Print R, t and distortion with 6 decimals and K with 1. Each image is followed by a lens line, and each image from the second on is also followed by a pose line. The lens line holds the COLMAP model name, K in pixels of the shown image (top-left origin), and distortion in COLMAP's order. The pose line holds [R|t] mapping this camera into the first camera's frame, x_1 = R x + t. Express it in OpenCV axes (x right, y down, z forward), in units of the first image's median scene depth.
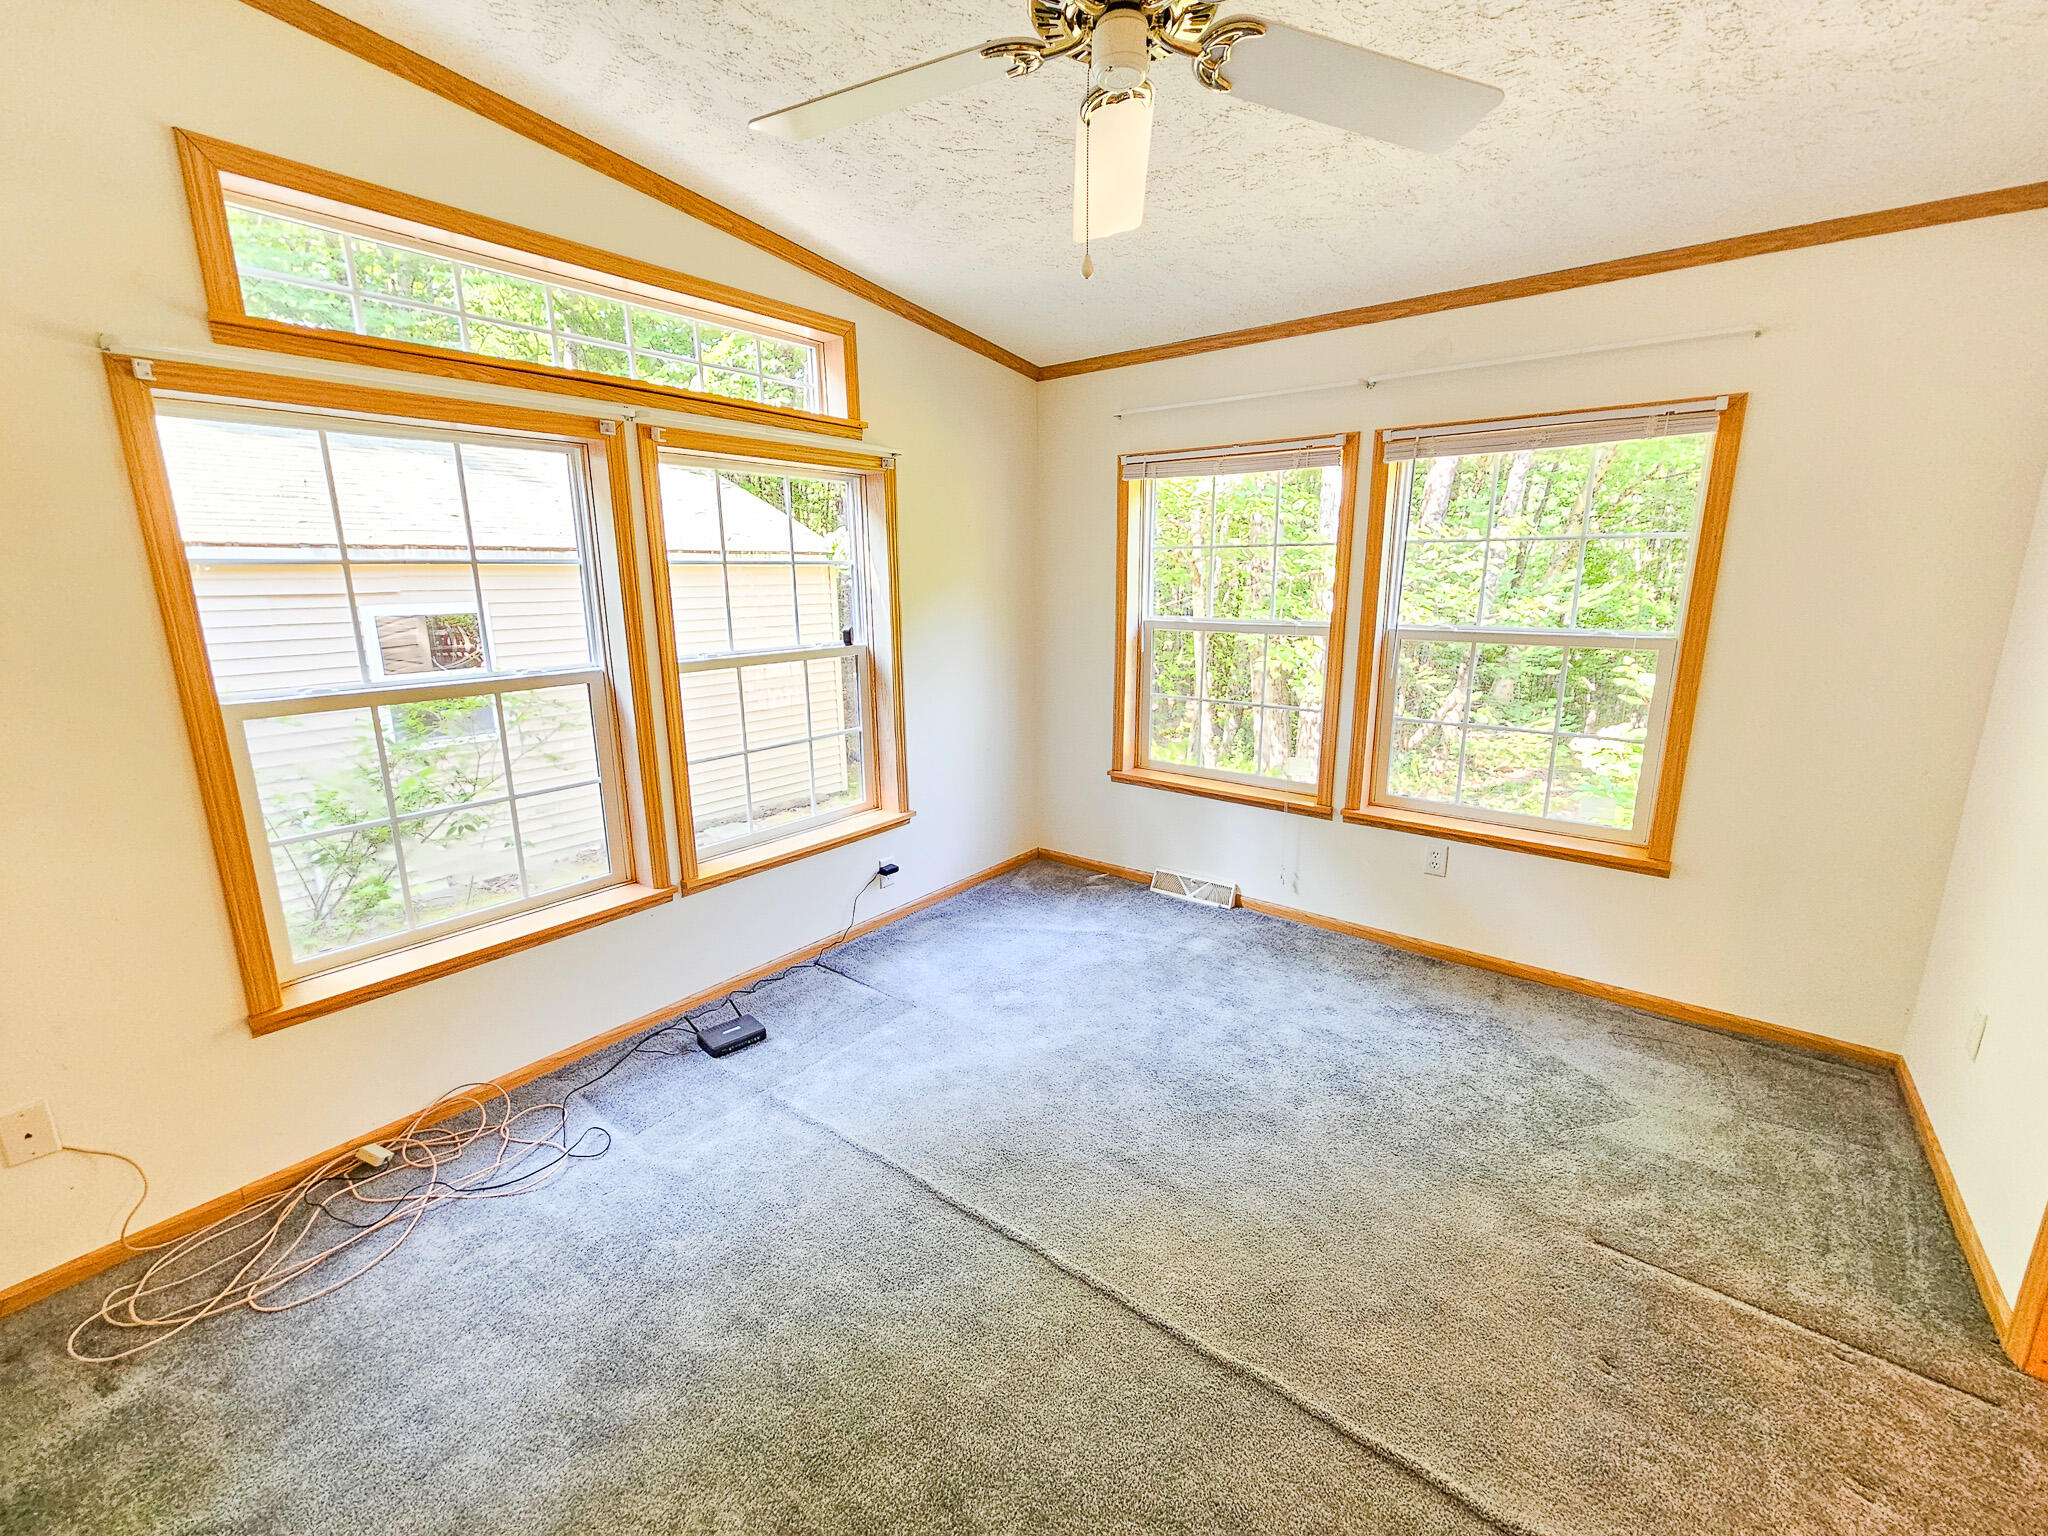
lens RADIAL K [[839.3, 0, 1027.6], [0, 839.3, 758.4], [0, 0, 1]] dist [-0.000435, -0.000162]
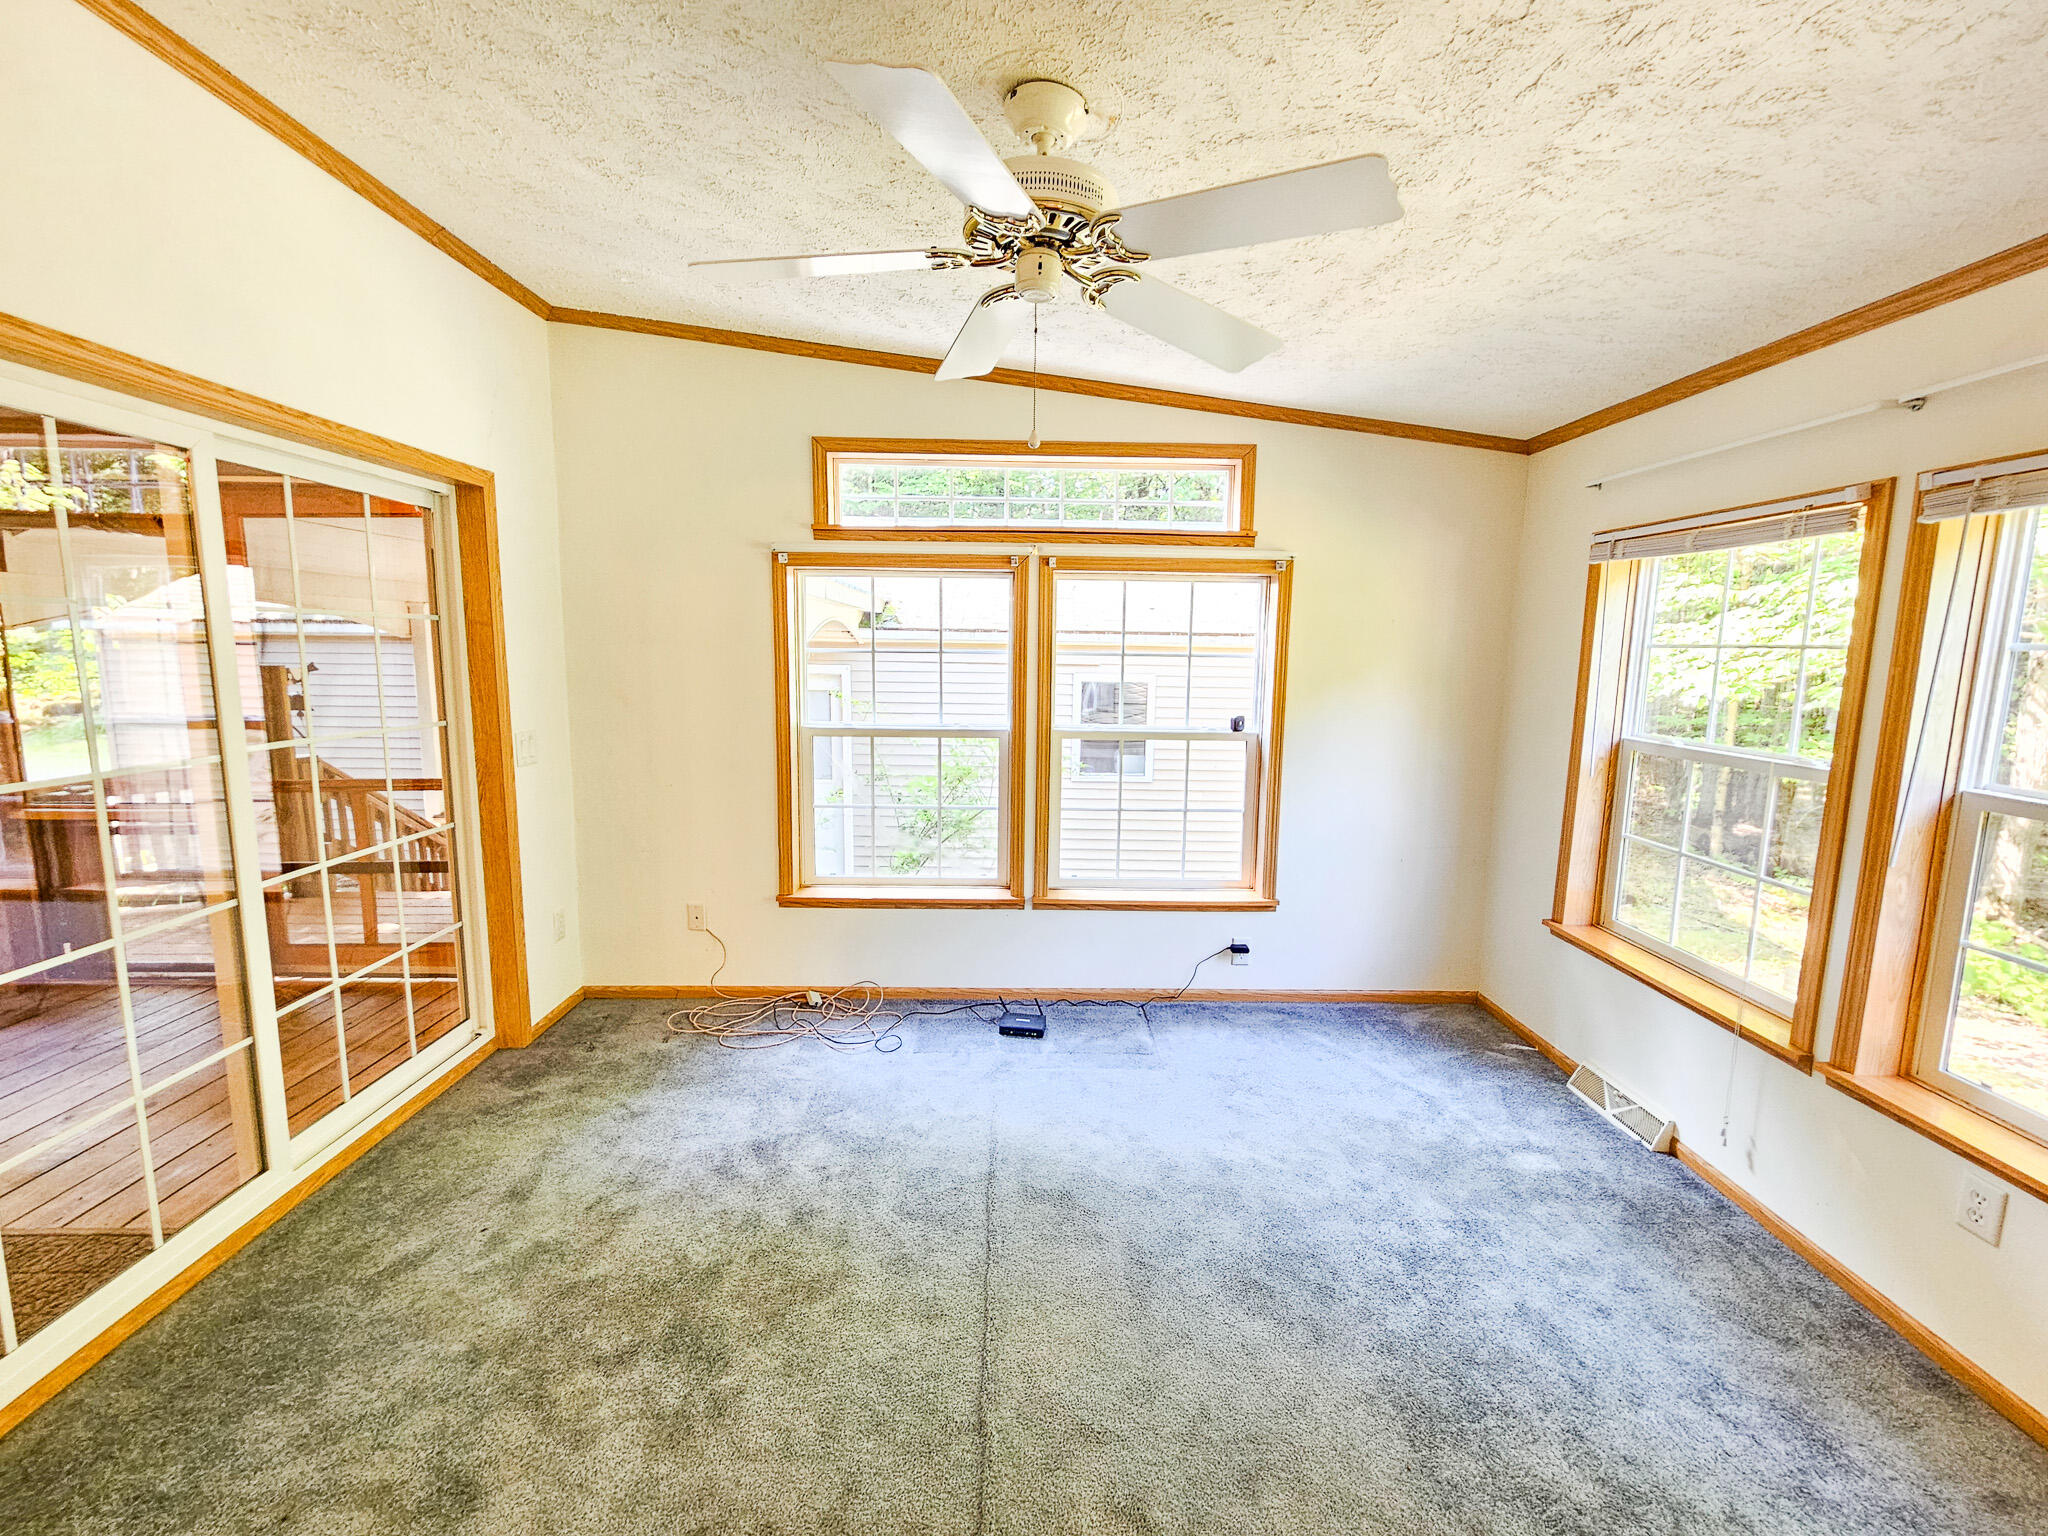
lens RADIAL K [[839.3, 0, 1027.6], [0, 839.3, 758.4], [0, 0, 1]] dist [-0.000435, -0.000162]
pose [[0.625182, 0.120137, -0.771177, 0.500424], [-0.187642, 0.982237, 0.000898, -0.056485], [0.757587, 0.144144, 0.636620, 0.125636]]
